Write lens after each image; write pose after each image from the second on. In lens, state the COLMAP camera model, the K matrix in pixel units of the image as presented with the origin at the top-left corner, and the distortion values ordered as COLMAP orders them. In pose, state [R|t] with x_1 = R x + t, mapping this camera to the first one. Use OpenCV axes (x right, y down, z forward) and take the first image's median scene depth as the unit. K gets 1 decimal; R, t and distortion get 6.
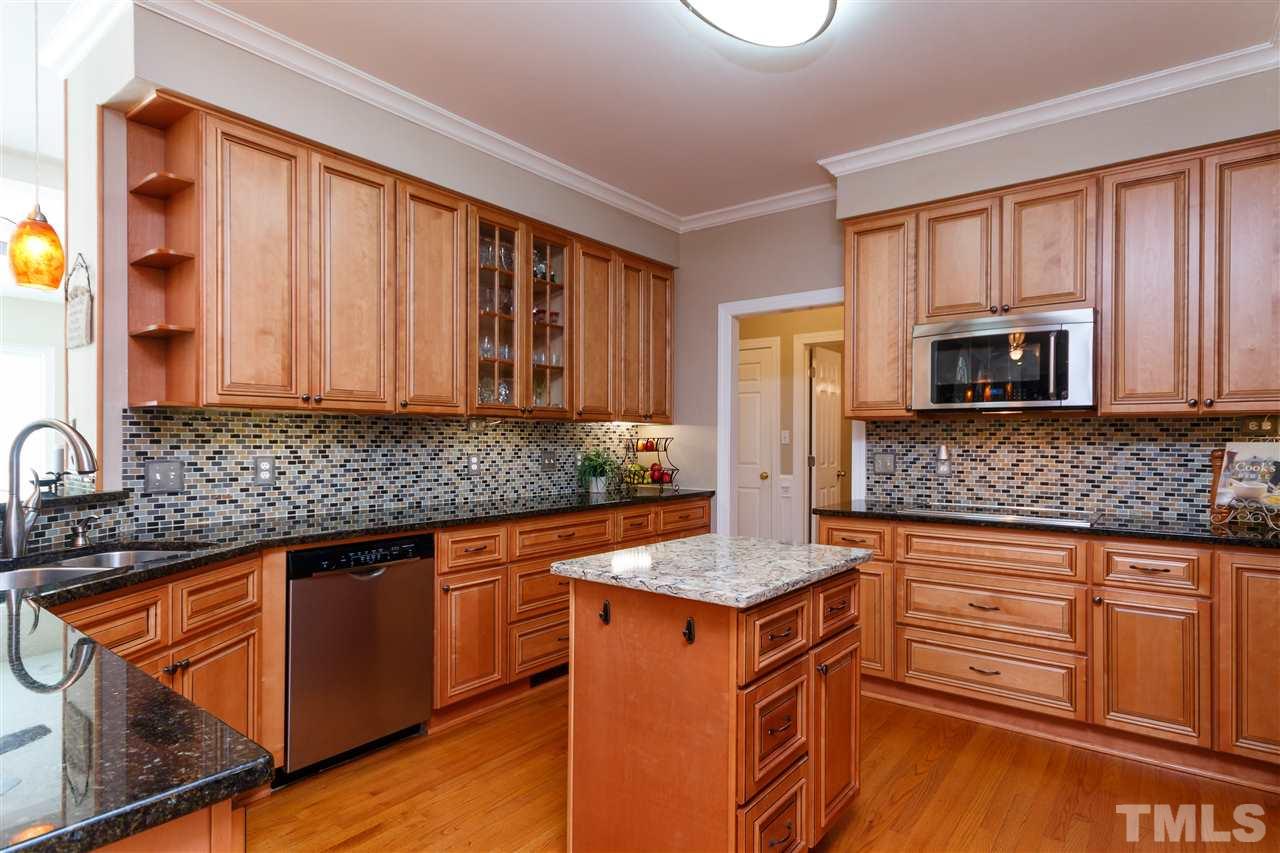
lens RADIAL K [[678.6, 0, 644.0], [0, 678.6, 440.4], [0, 0, 1]] dist [-0.000476, 0.000177]
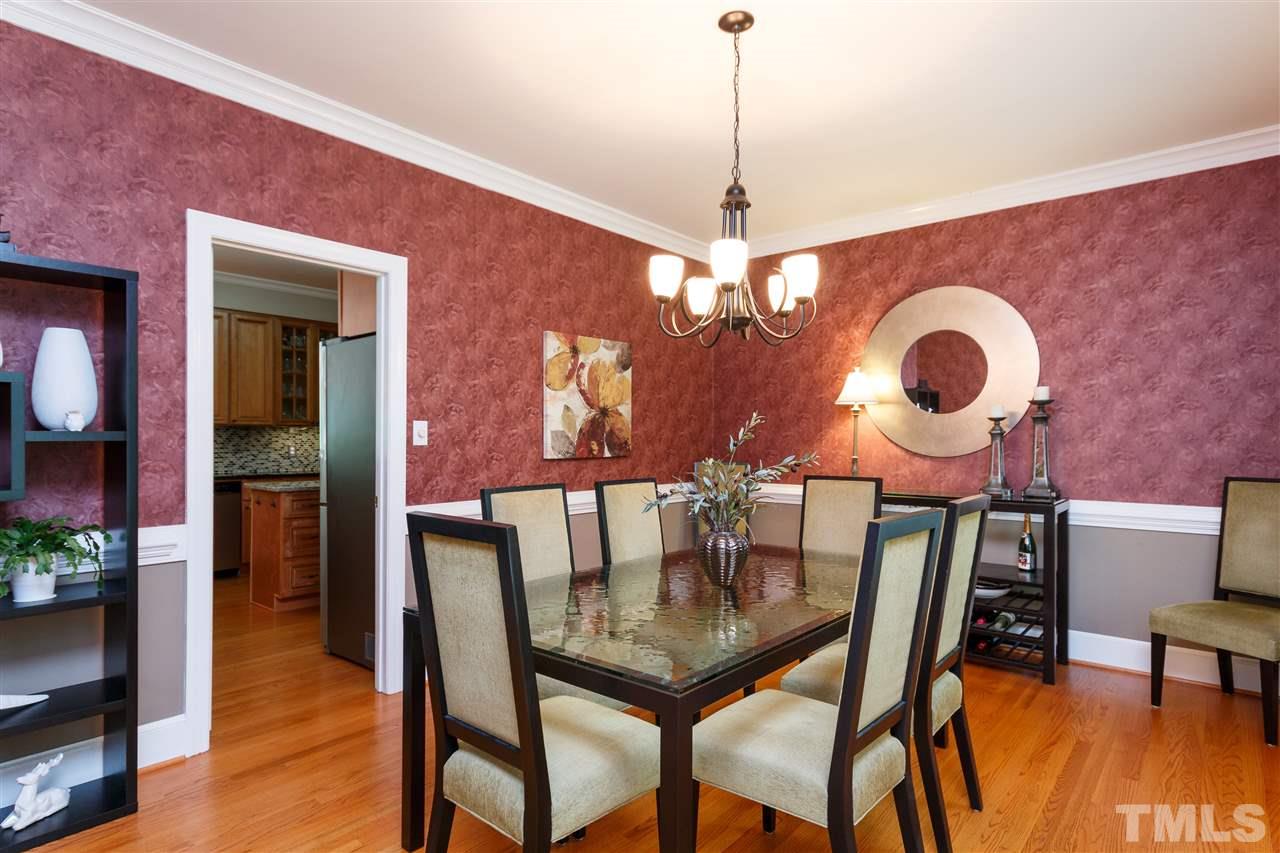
lens RADIAL K [[678.6, 0, 644.0], [0, 678.6, 440.4], [0, 0, 1]] dist [-0.000476, 0.000177]
pose [[0.998858, -0.001786, -0.047738, 0.894841], [0.001697, 0.999997, -0.001906, 0.012193], [0.047742, 0.001823, 0.998858, -0.907386]]
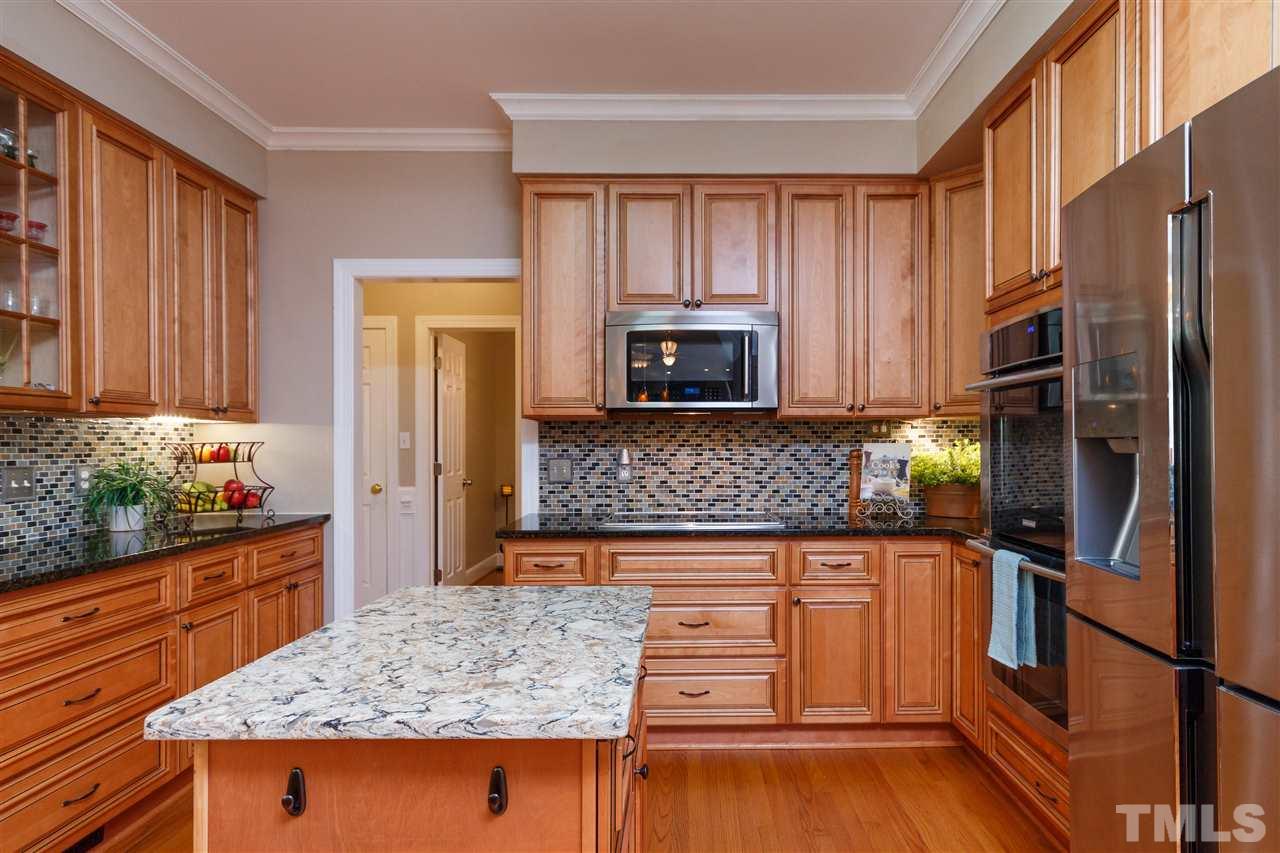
lens RADIAL K [[700.3, 0, 690.4], [0, 700.3, 445.1], [0, 0, 1]] dist [0.000673, 0.002092]
pose [[0.782808, -0.007750, 0.622215, -0.081002], [0.006717, 0.999969, 0.004004, -0.000863], [-0.622227, 0.001045, 0.782836, 0.228355]]
